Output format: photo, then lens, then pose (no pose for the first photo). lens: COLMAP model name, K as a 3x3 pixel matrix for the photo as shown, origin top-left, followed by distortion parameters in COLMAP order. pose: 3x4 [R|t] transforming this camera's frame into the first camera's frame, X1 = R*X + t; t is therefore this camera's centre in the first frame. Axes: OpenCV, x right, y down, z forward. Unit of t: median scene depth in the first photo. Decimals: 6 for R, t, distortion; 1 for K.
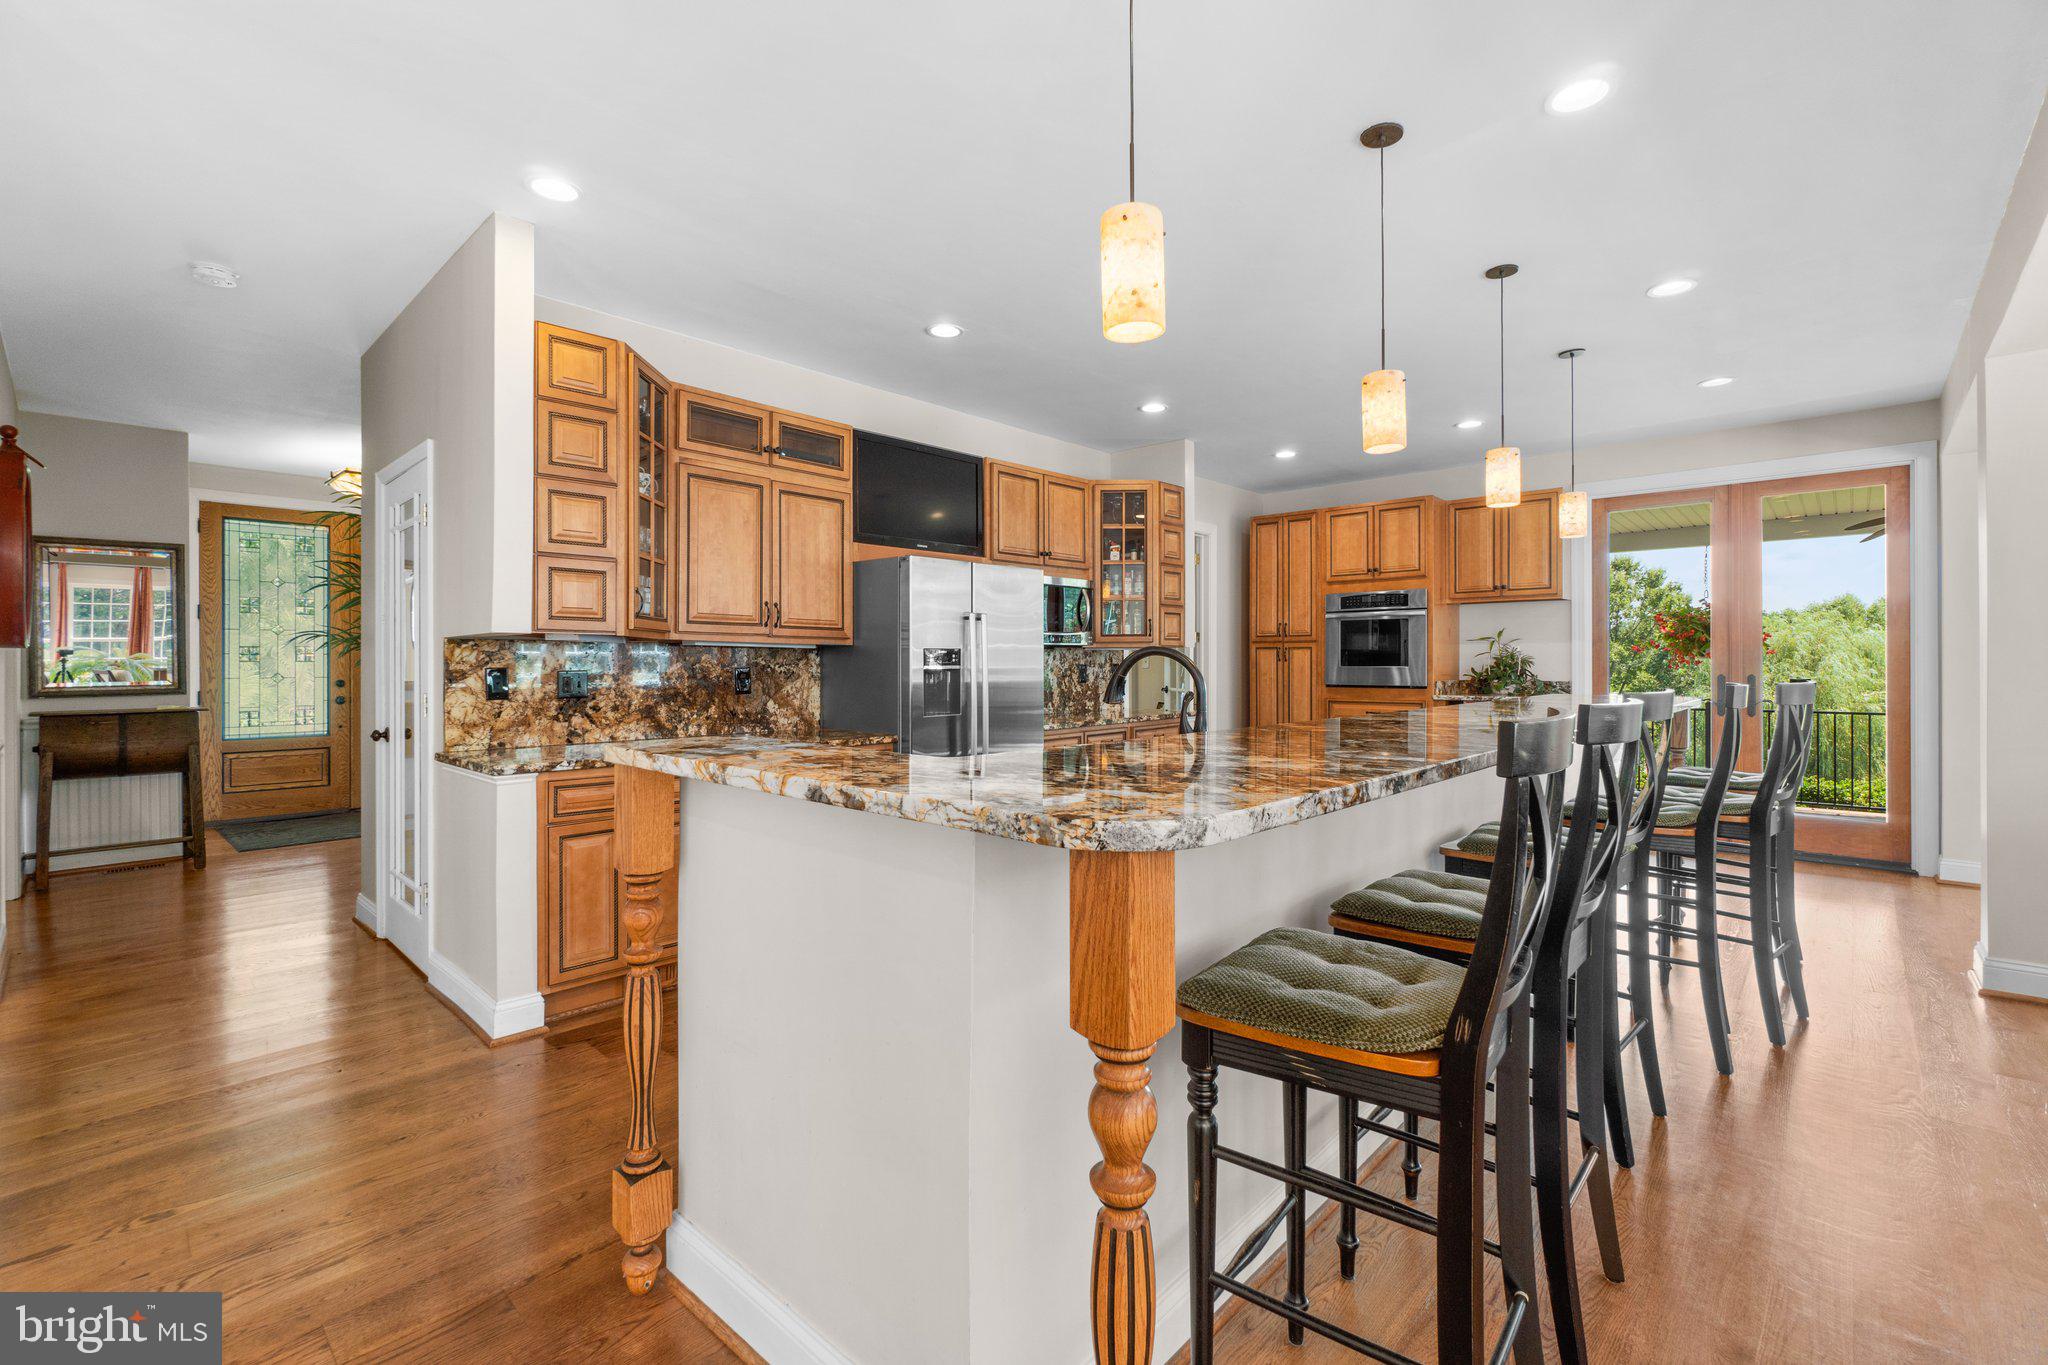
lens RADIAL K [[898.0, 0, 1016.3], [0, 898.0, 656.4], [0, 0, 1]] dist [-0.001316, -0.000383]
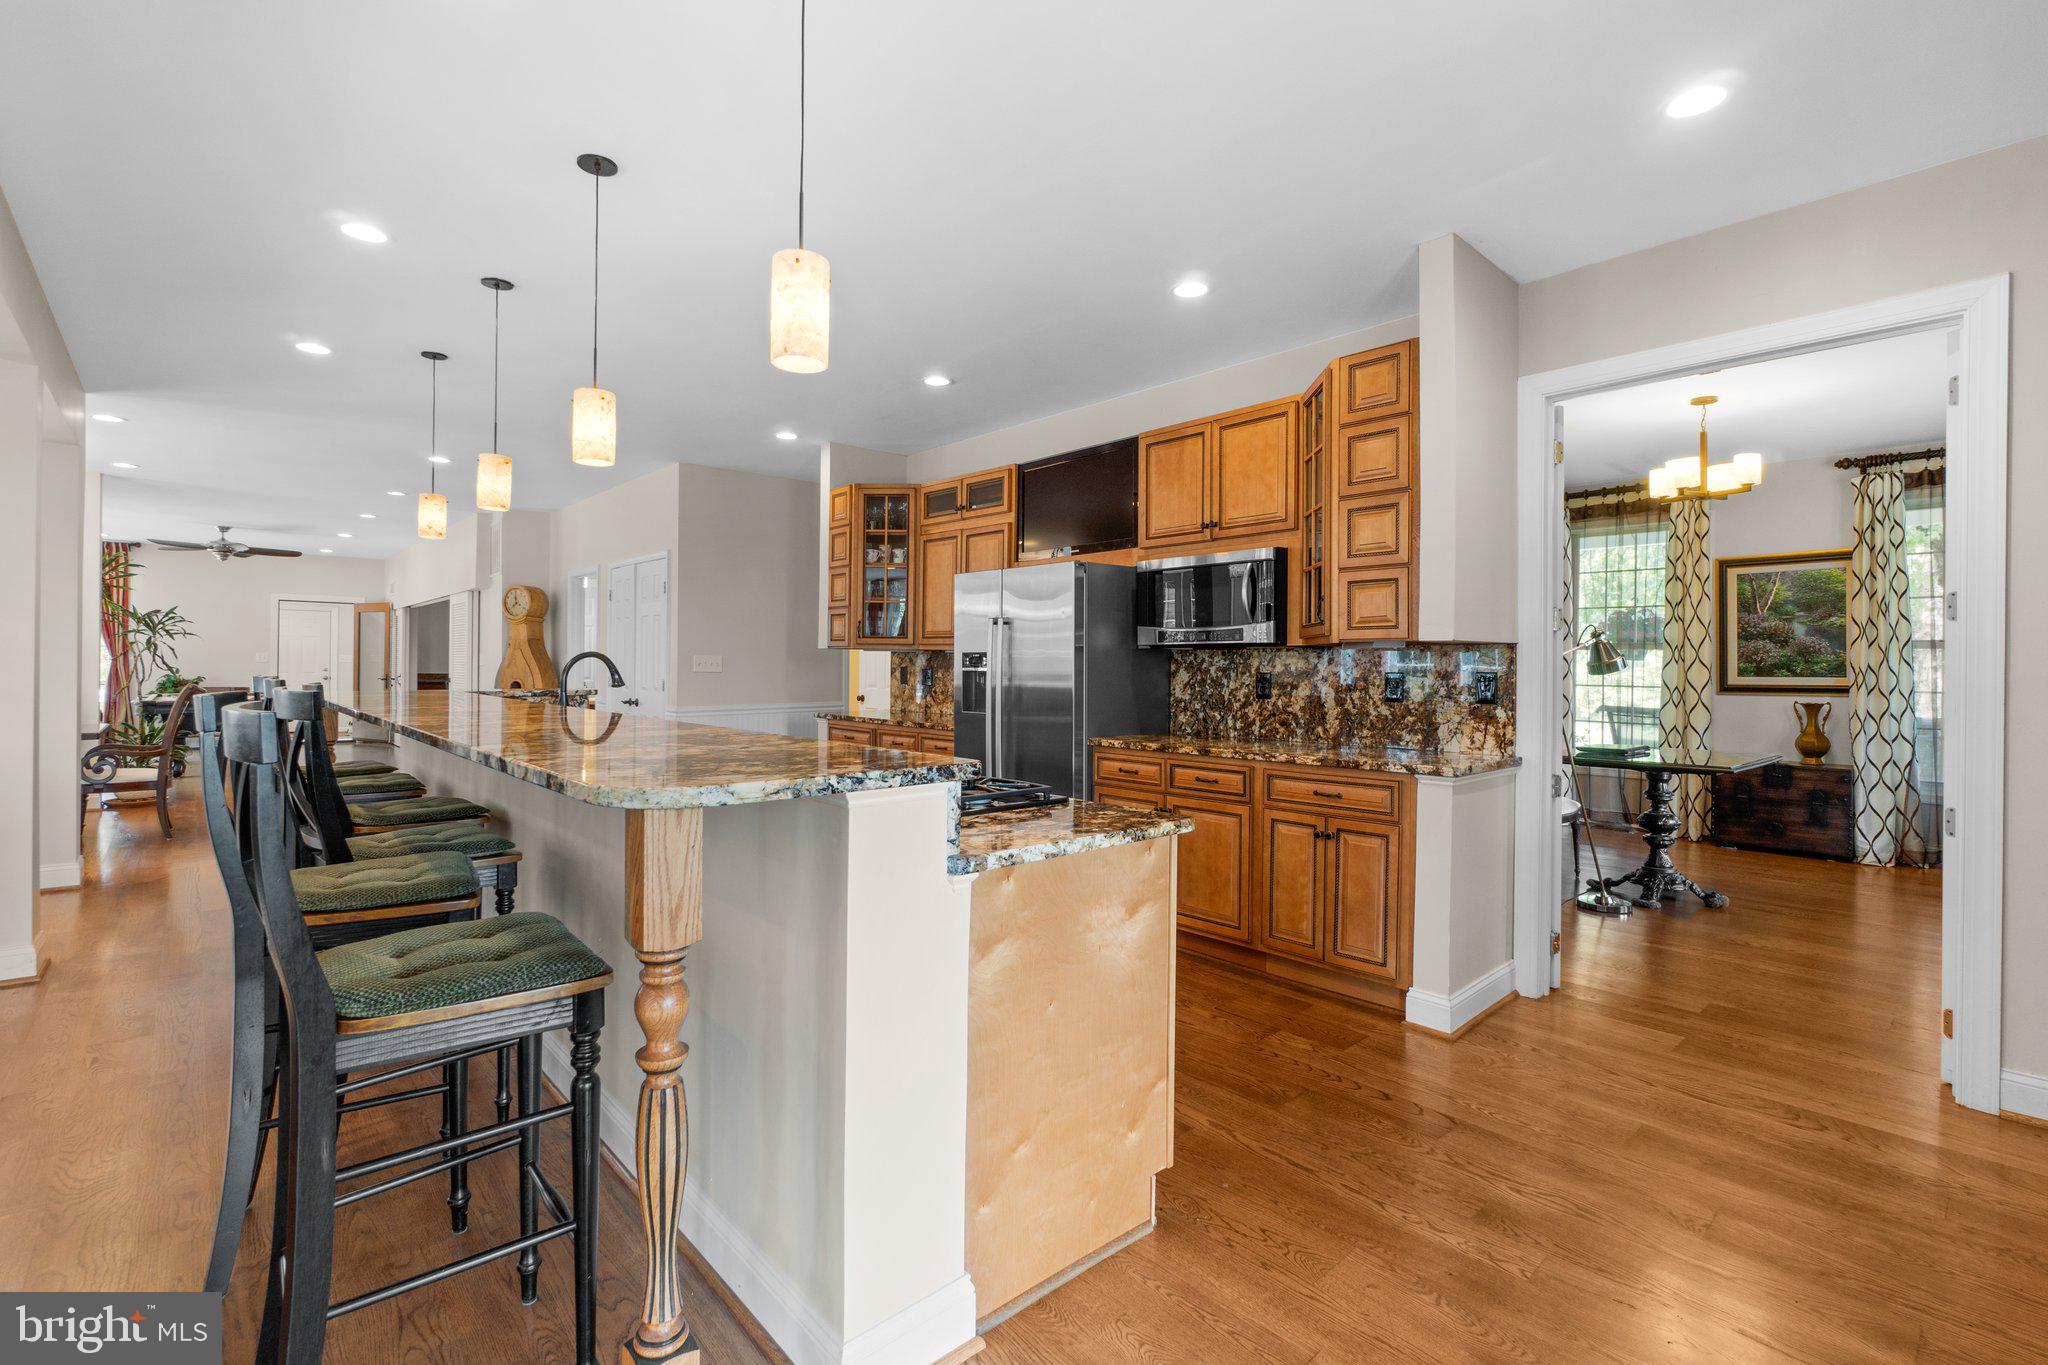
lens RADIAL K [[911.7, 0, 1014.9], [0, 911.7, 653.8], [0, 0, 1]] dist [-0.001696, 0.000523]
pose [[-0.081684, -0.010640, -0.996601, 1.009229], [-0.000129, 0.999943, -0.010665, 0.004186], [0.996658, -0.000743, -0.081681, 1.108412]]
